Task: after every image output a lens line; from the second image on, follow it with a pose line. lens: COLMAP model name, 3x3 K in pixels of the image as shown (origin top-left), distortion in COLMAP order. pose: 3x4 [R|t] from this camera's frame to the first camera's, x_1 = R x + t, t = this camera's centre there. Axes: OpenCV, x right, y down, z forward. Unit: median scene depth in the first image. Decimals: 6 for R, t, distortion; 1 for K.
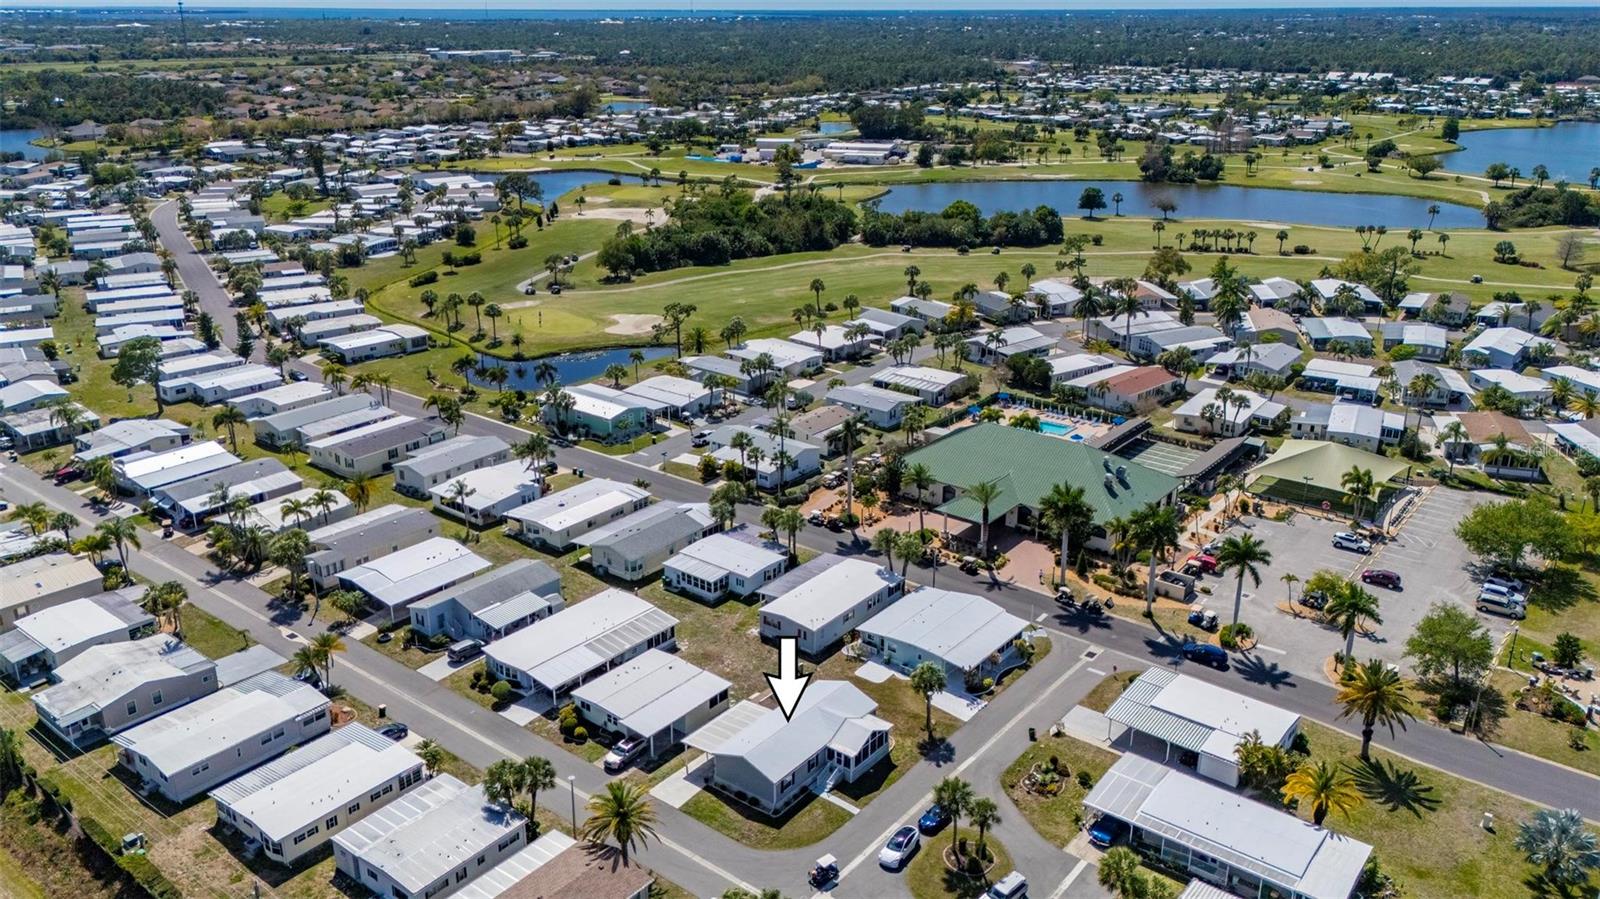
lens RADIAL K [[1190.1, 0, 797.6], [0, 1190.1, 469.2], [0, 0, 1]] dist [0.086806, -0.095214]
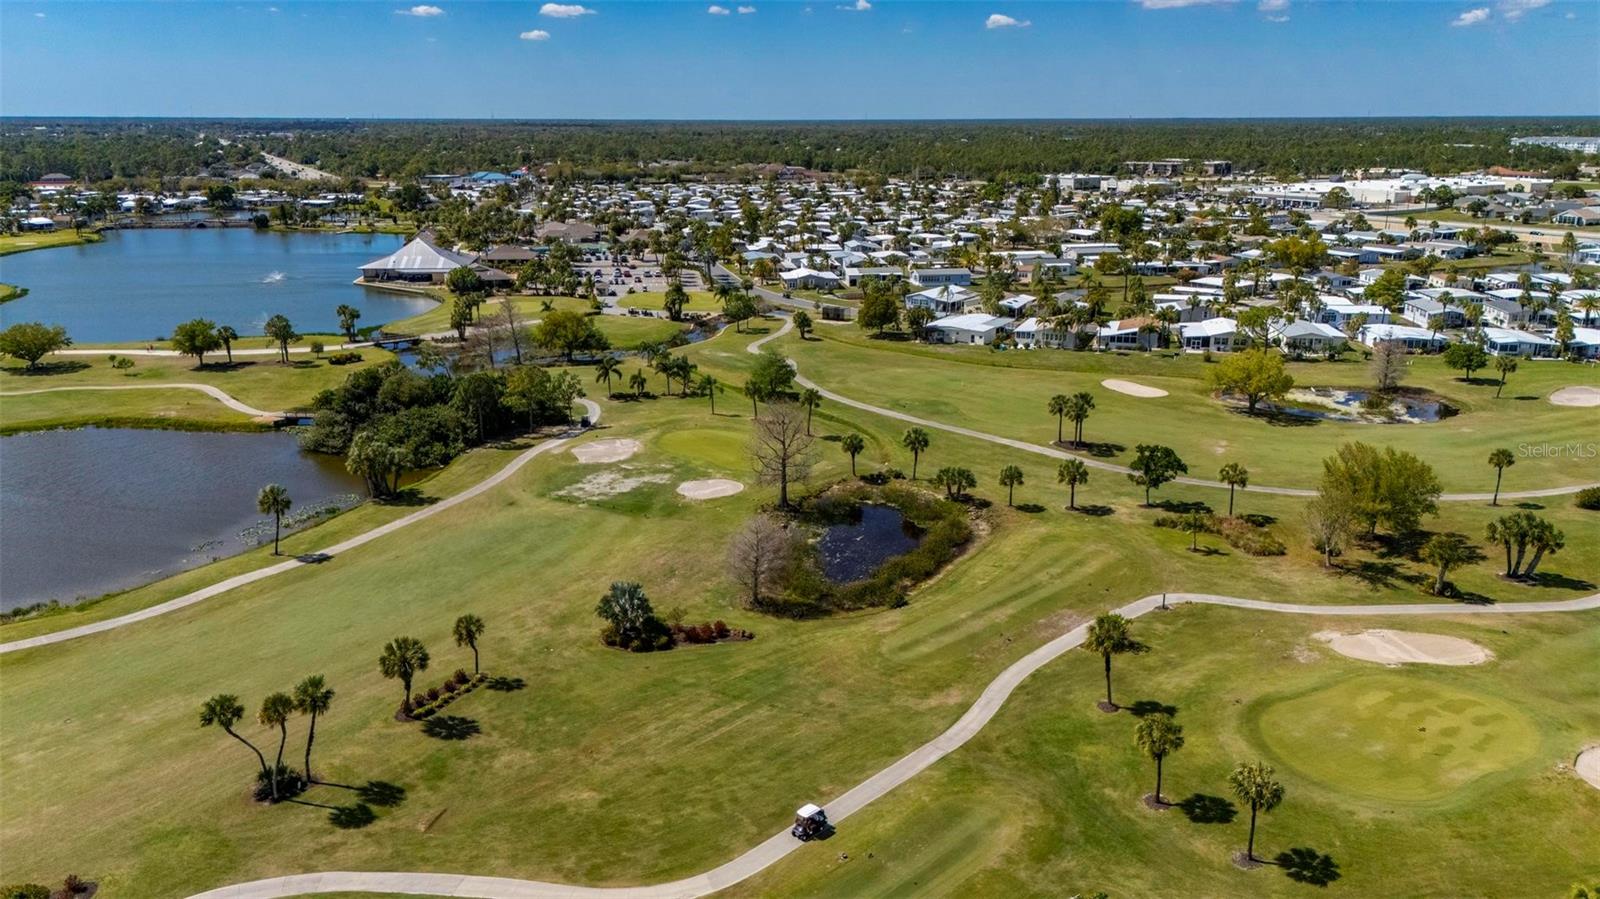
lens RADIAL K [[1179.0, 0, 788.2], [0, 1179.0, 453.3], [0, 0, 1]] dist [0.072719, -0.055416]
pose [[0.411738, -0.248848, 0.876668, 0.482179], [0.328928, 0.937726, 0.111695, -0.368209], [-0.849870, 0.242371, 0.467951, 1.196743]]
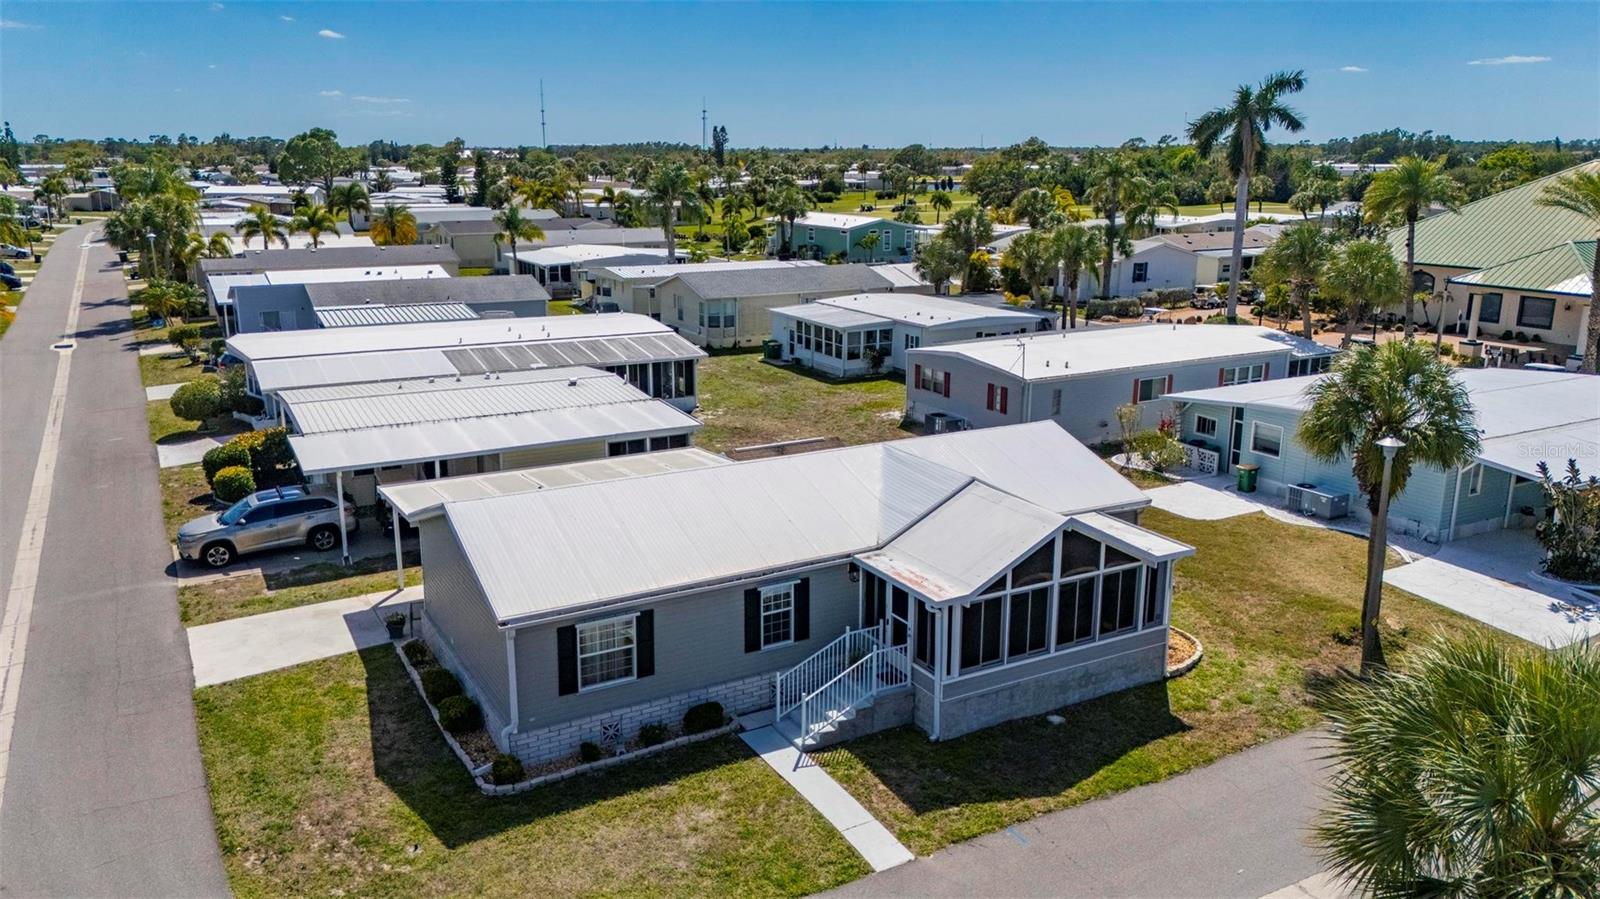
lens RADIAL K [[1179.0, 0, 788.2], [0, 1179.0, 453.3], [0, 0, 1]] dist [0.072719, -0.055416]
pose [[0.921987, 0.095163, -0.375346, 0.047350], [-0.139464, 0.985886, -0.092619, 0.116907], [0.361234, 0.137741, 0.922246, 0.392749]]
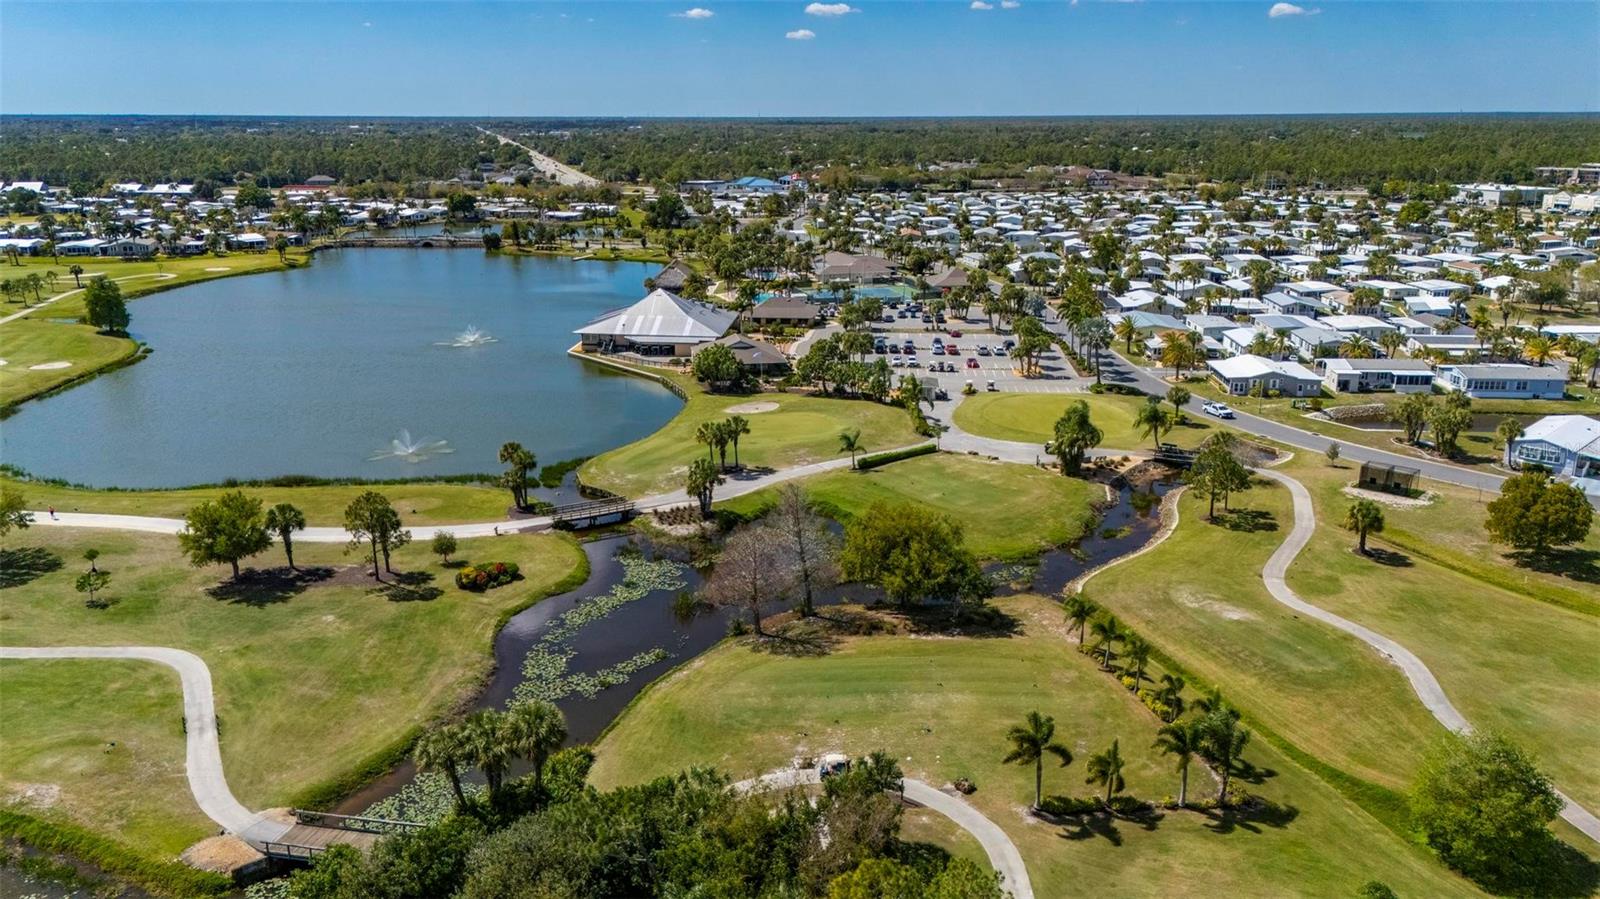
lens RADIAL K [[1166.9, 0, 800.0], [0, 1166.9, 449.5], [0, 0, 1]] dist [0.106367, -0.125435]
pose [[0.585403, -0.222855, 0.779512, 0.947673], [0.292852, 0.954687, 0.053008, -0.504536], [-0.756004, 0.197251, 0.624140, 1.547558]]
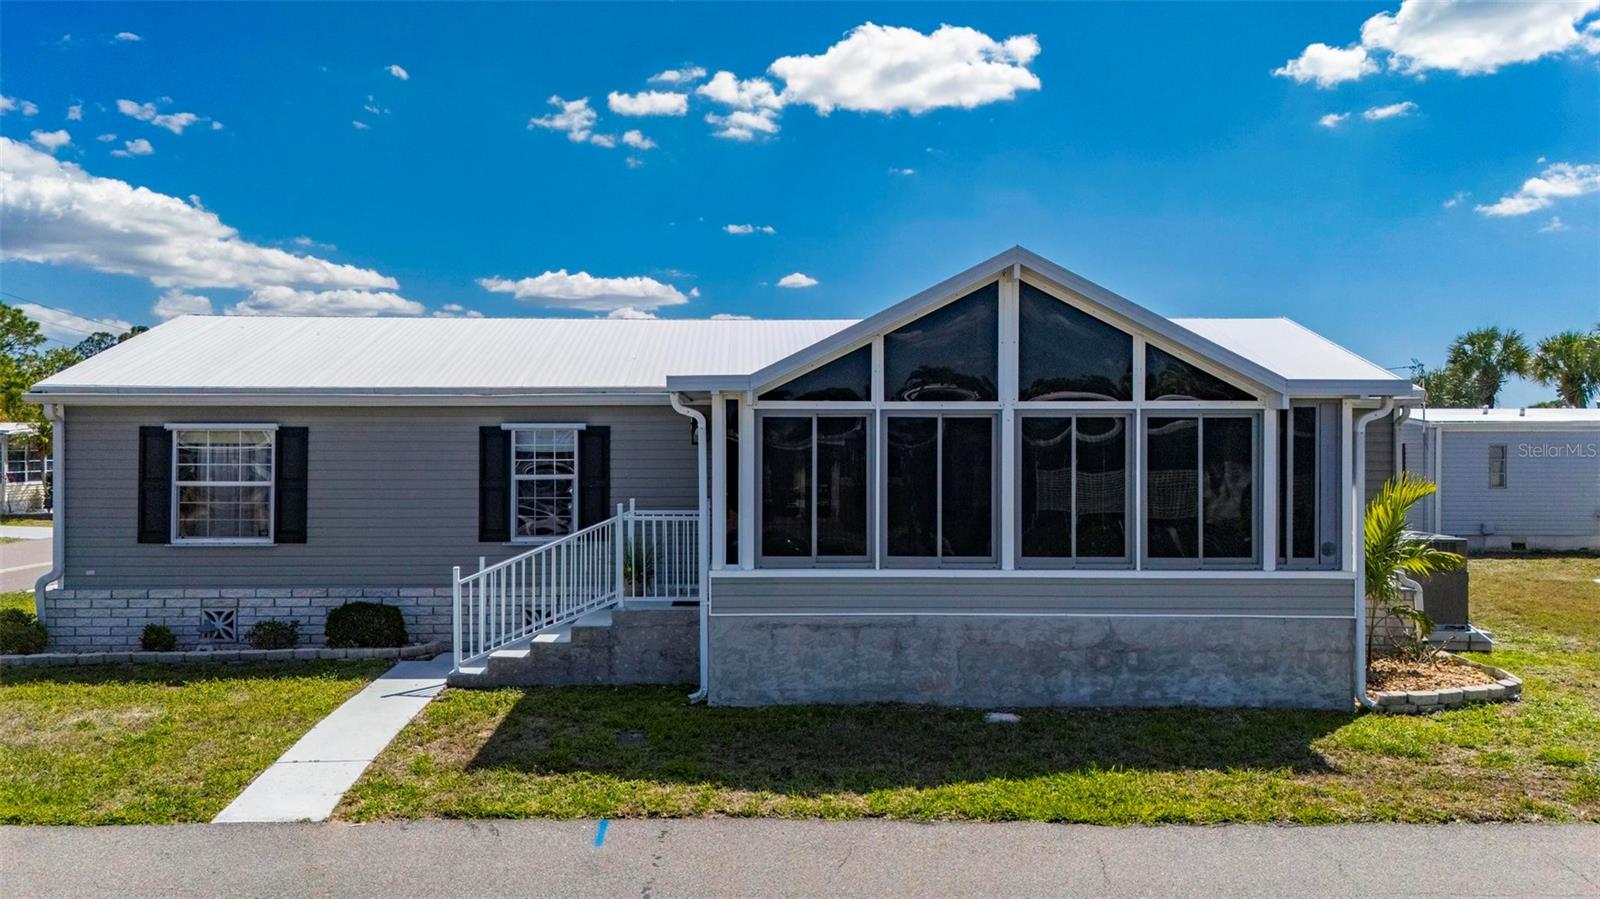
lens RADIAL K [[1189.5, 0, 755.6], [0, 1189.5, 446.3], [0, 0, 1]] dist [0.073875, -0.056744]
pose [[0.622032, -0.001676, -0.782990, 0.063557], [-0.279849, 0.933470, -0.224319, 0.131065], [0.731273, 0.358653, 0.580179, 0.466644]]
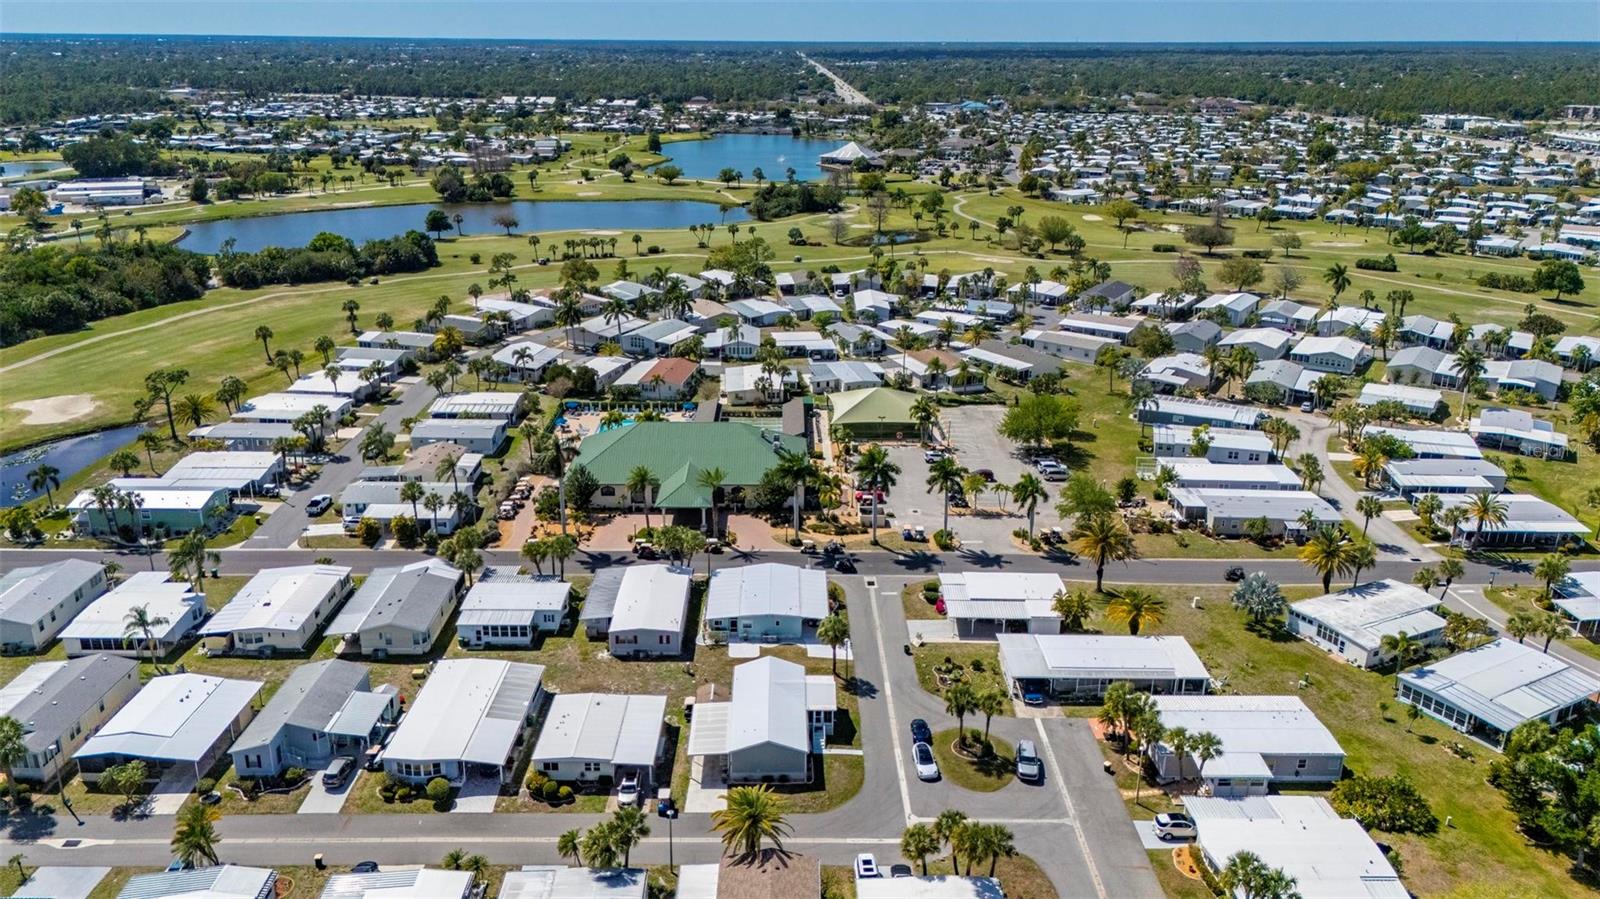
lens RADIAL K [[1179.0, 0, 788.2], [0, 1179.0, 453.3], [0, 0, 1]] dist [0.072719, -0.055416]
pose [[0.781336, -0.201323, 0.590747, -0.287559], [0.218051, 0.974951, 0.043858, -0.023299], [-0.584780, 0.094545, 0.805664, 0.061106]]
